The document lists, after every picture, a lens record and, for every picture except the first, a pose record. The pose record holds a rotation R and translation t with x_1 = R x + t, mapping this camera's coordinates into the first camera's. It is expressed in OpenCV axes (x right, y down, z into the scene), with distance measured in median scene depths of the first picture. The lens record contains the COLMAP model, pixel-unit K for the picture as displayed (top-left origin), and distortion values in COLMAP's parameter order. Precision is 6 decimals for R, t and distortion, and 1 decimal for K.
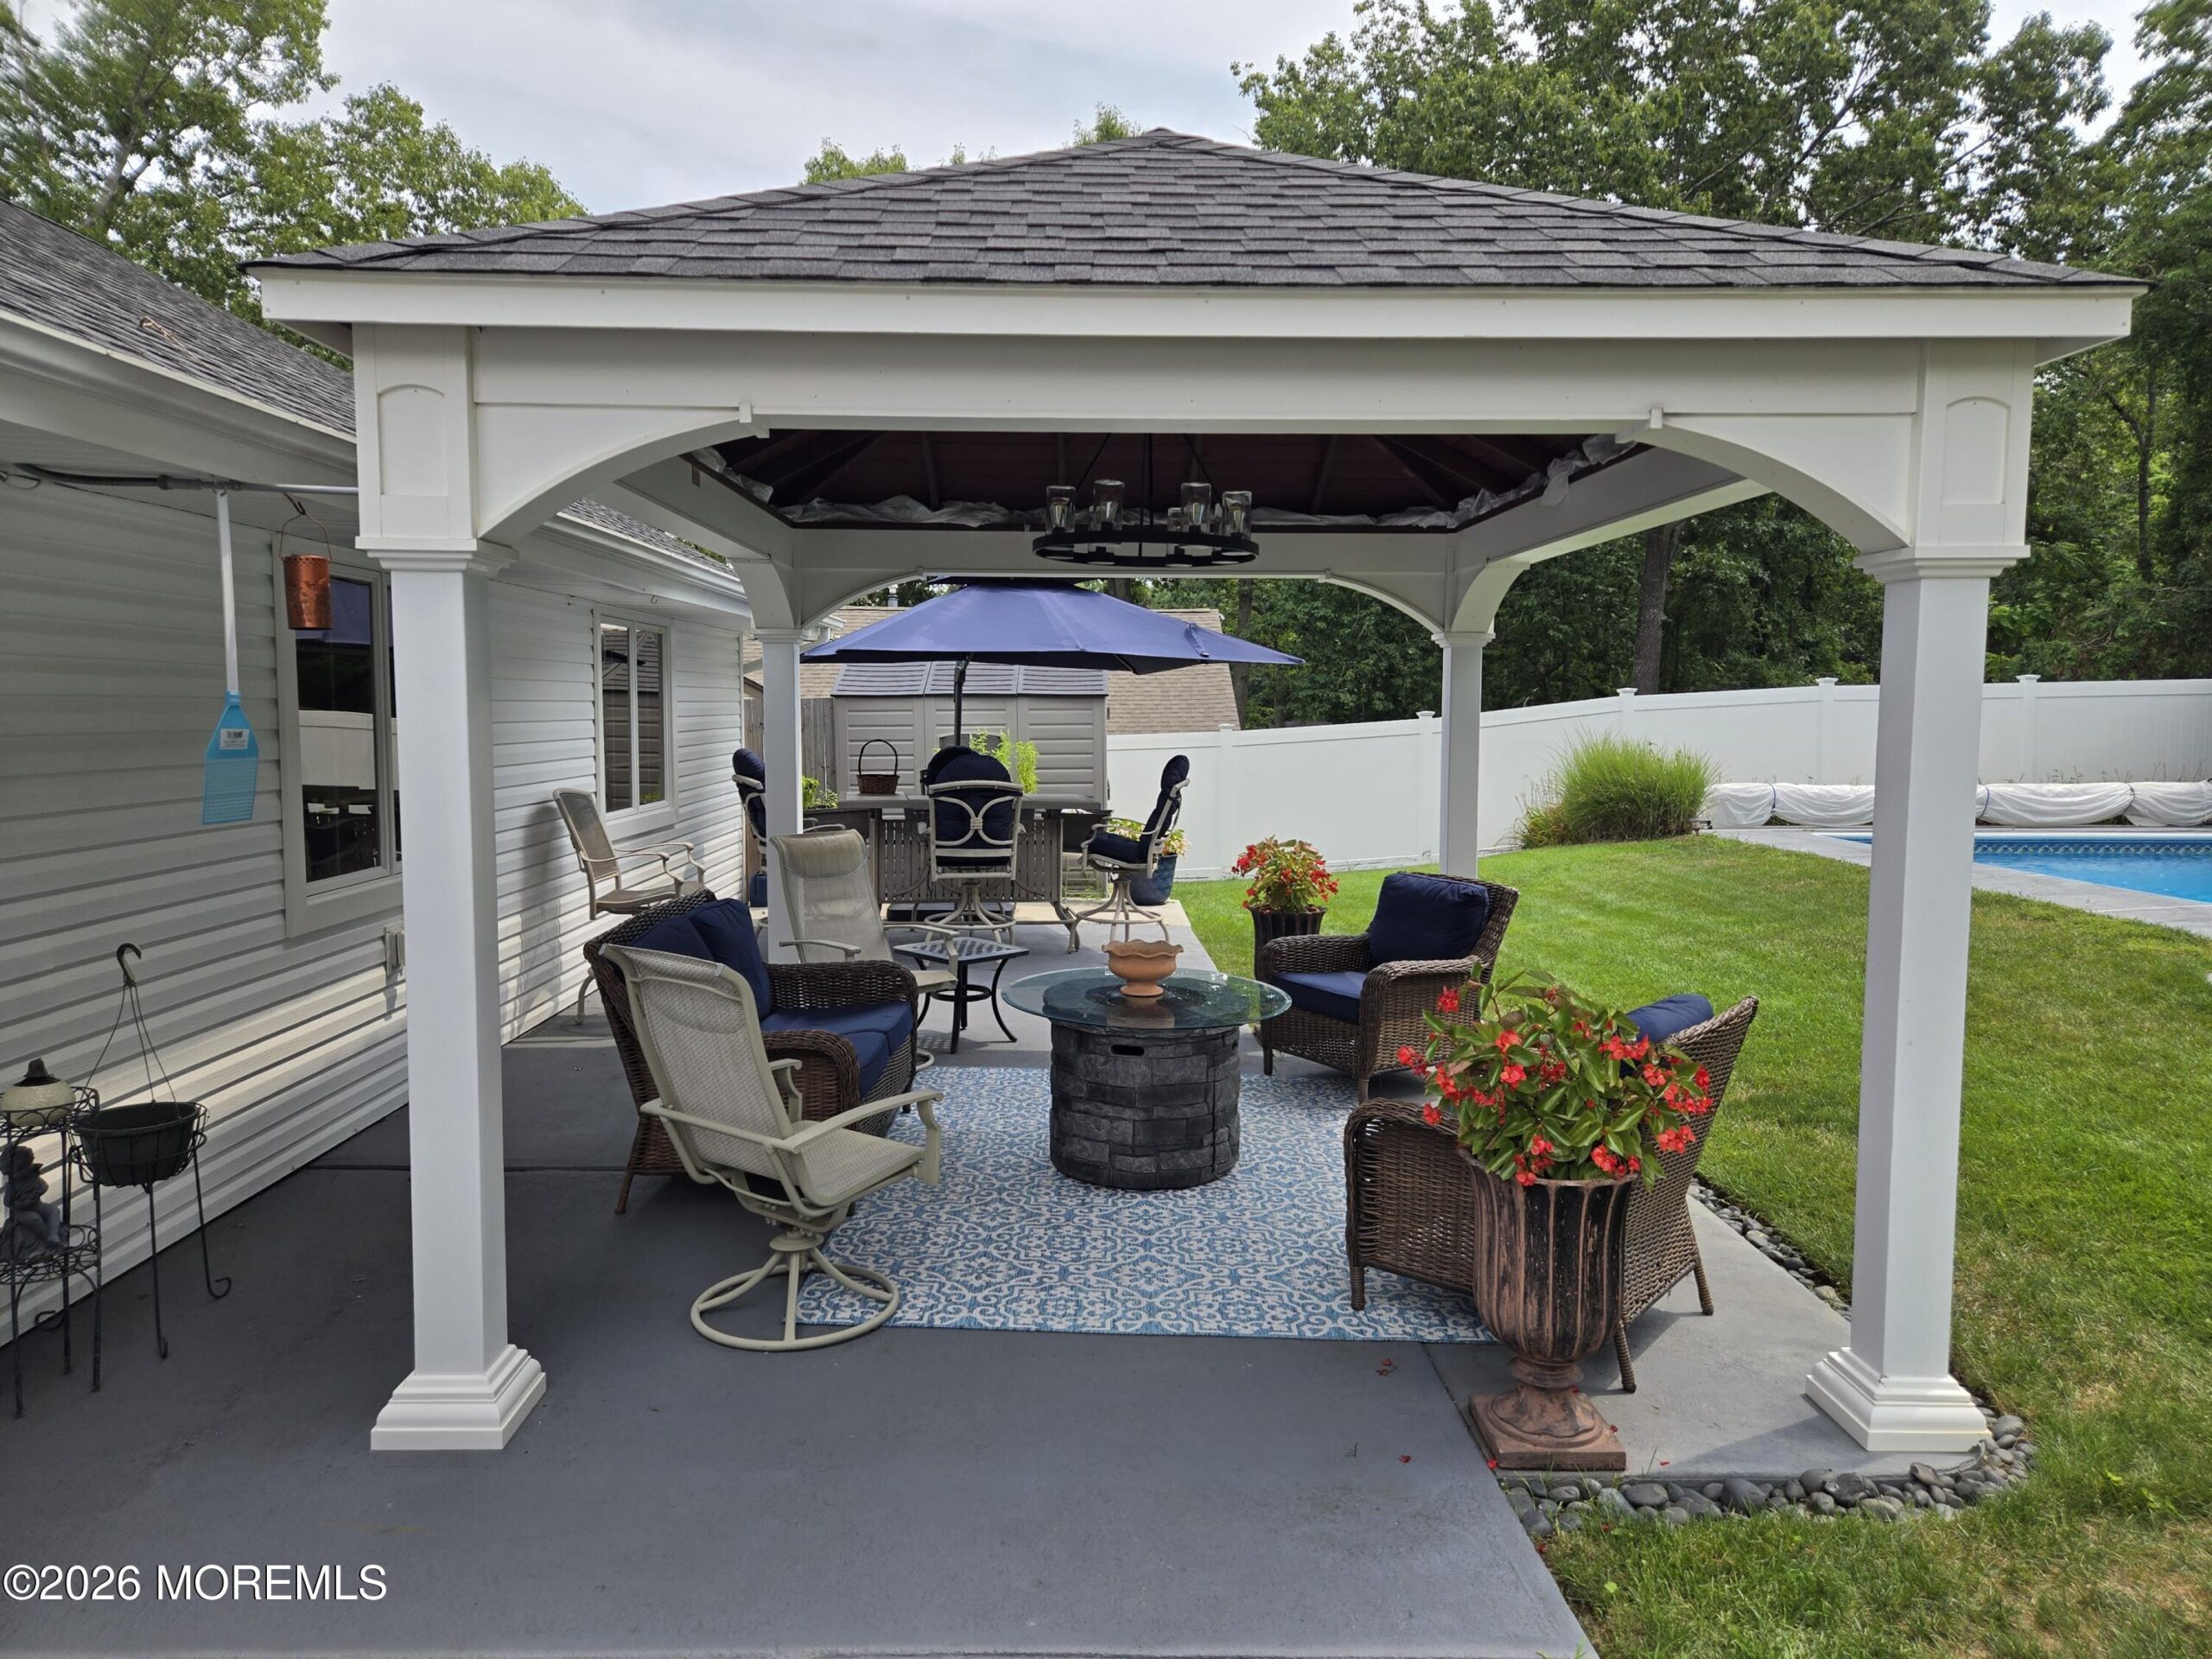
lens RADIAL K [[1478.9, 0, 1106.0], [0, 1478.9, 829.5], [0, 0, 1]] dist [0.040230, -0.030584]
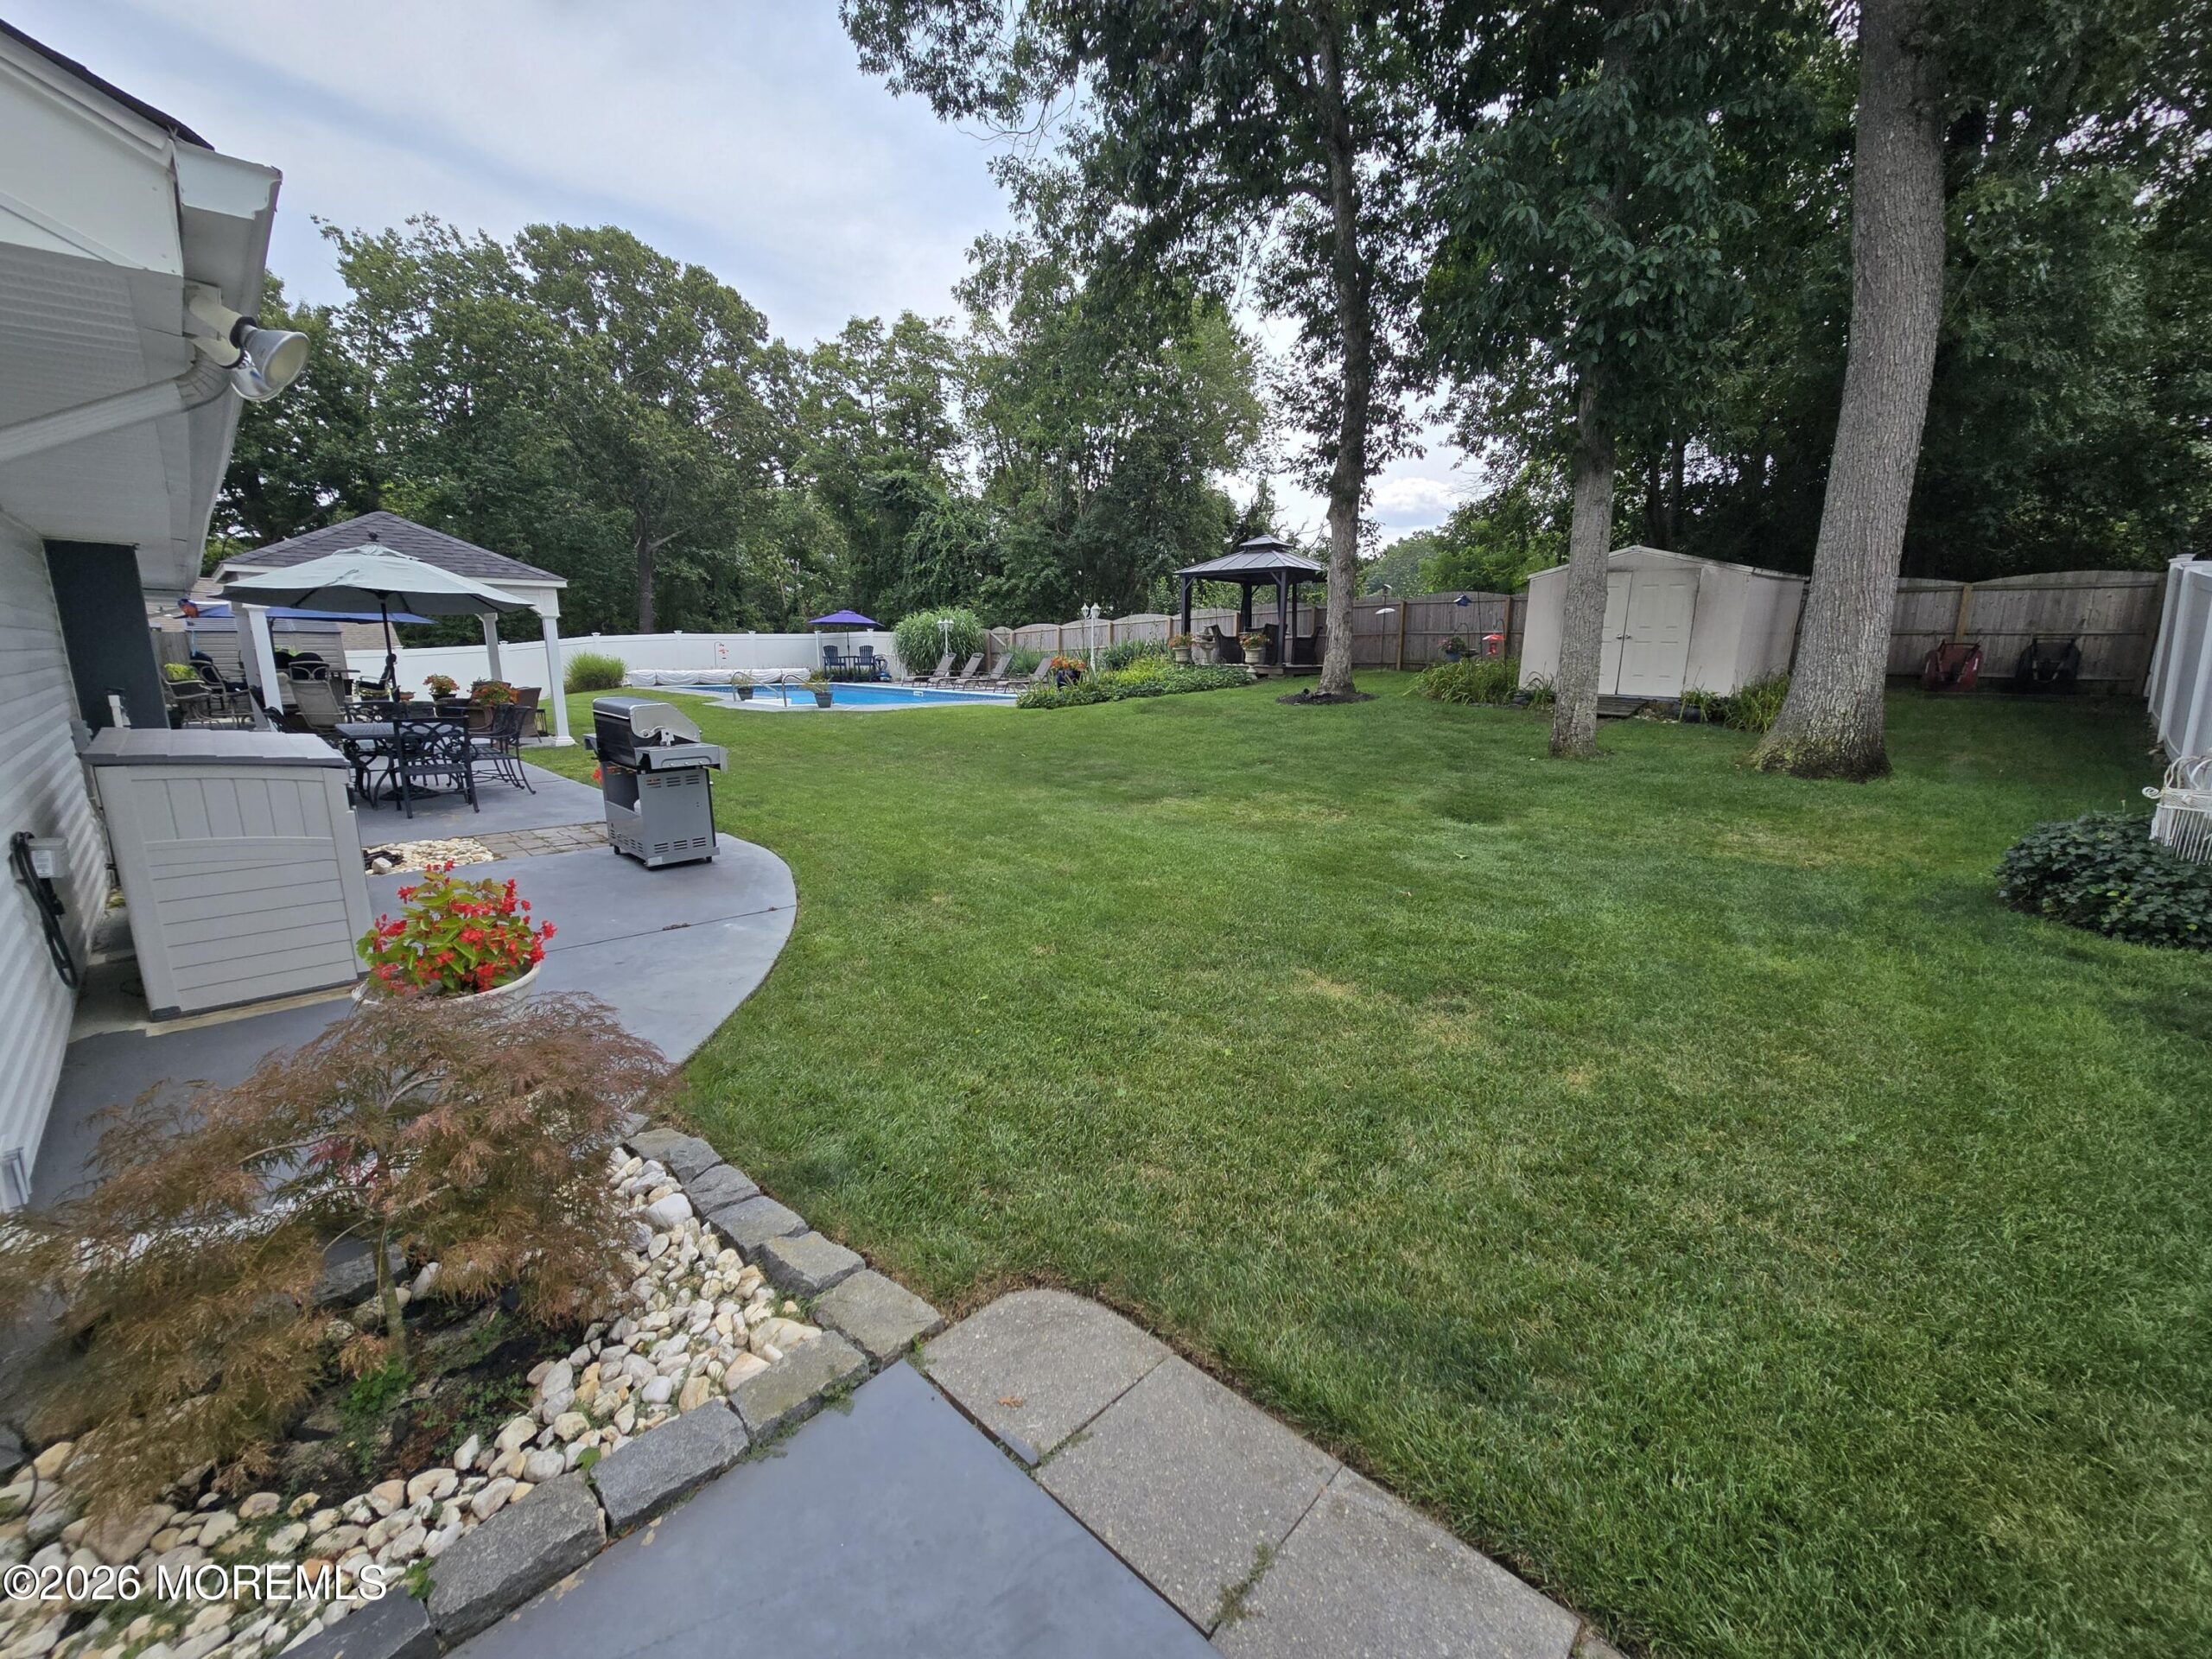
lens RADIAL K [[898.1, 0, 1106.0], [0, 898.1, 829.5], [0, 0, 1]] dist [-0.000563, -0.000170]
pose [[0.719584, -0.132062, 0.681732, -0.058032], [0.048475, 0.988907, 0.140401, 0.034792], [-0.692711, -0.067983, 0.718004, -0.395607]]
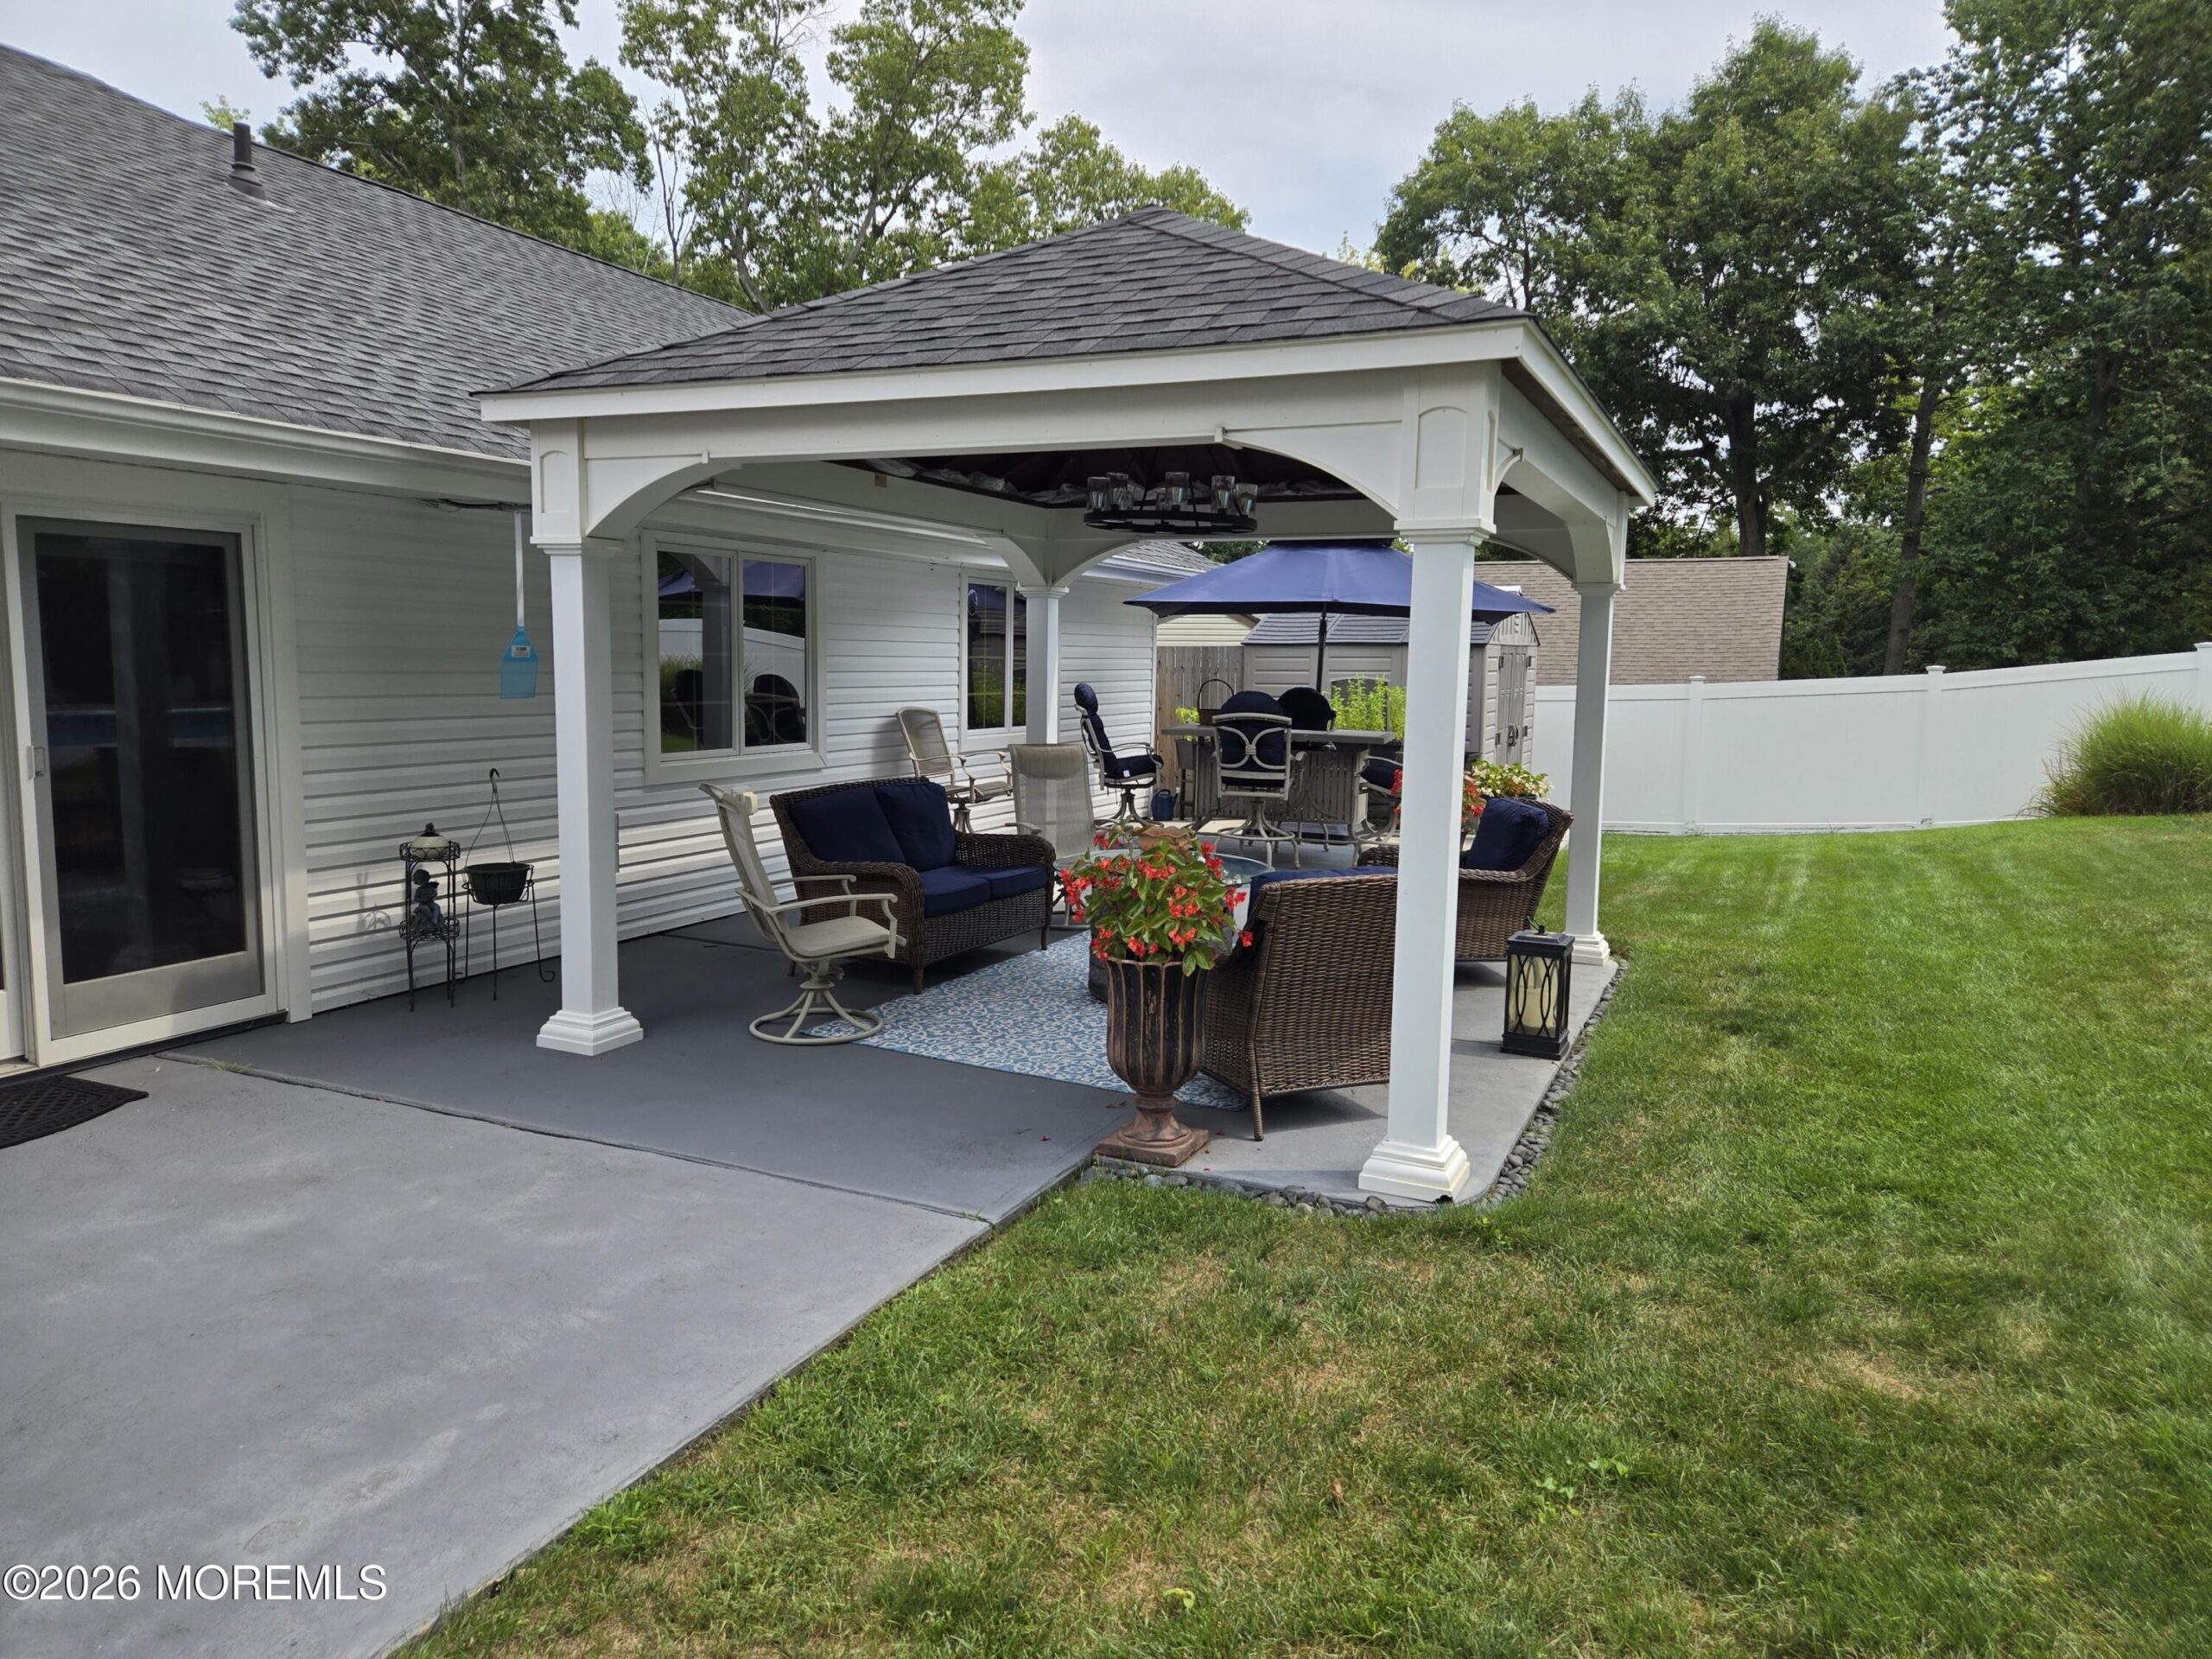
lens RADIAL K [[1478.9, 0, 1106.0], [0, 1478.9, 829.5], [0, 0, 1]] dist [0.040230, -0.030584]
pose [[0.897982, 0.060367, -0.435872, 0.088834], [-0.048037, 0.998074, 0.039264, 0.005050], [0.437402, -0.014321, 0.899152, -0.030862]]
